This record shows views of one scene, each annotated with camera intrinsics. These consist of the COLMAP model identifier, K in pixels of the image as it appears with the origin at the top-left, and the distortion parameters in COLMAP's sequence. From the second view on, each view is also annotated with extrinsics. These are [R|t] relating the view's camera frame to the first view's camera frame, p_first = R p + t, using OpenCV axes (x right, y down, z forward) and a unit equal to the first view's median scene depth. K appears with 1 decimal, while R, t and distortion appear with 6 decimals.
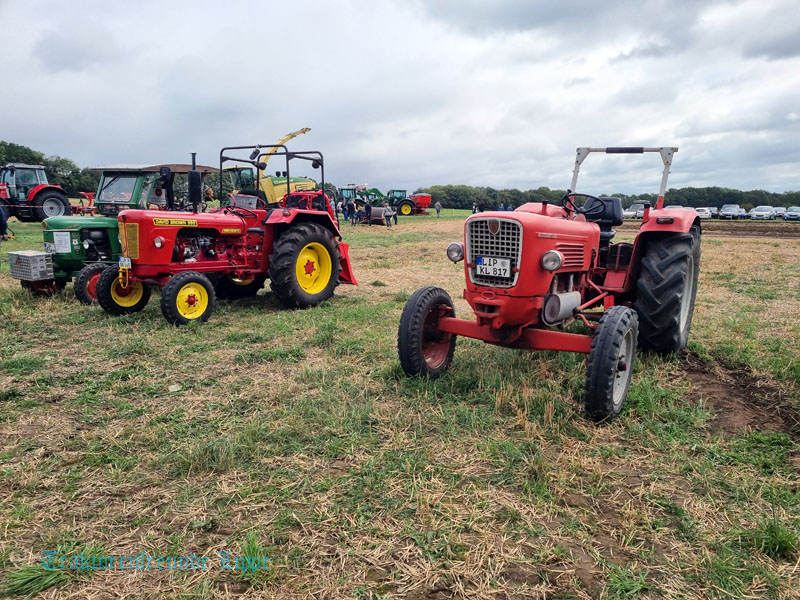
lens RADIAL K [[599.8, 0, 401.4], [0, 599.8, 298.9], [0, 0, 1]] dist [0.041989, 0.011448]
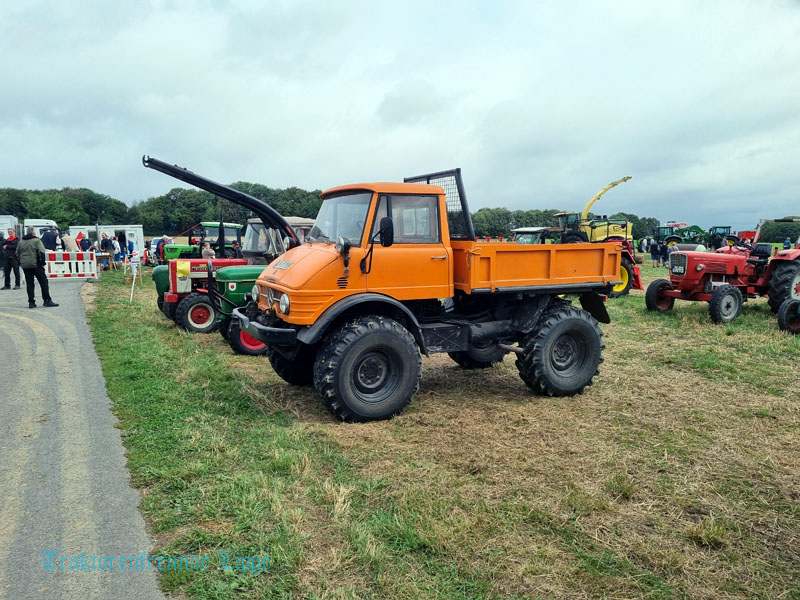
lens RADIAL K [[599.8, 0, 400.4], [0, 599.8, 302.1], [0, 0, 1]] dist [0.041989, 0.011448]
pose [[0.872464, 0.042830, -0.486798, 0.189302], [-0.069123, 0.996952, -0.036171, 0.140950], [0.483765, 0.065207, 0.872765, -1.031979]]
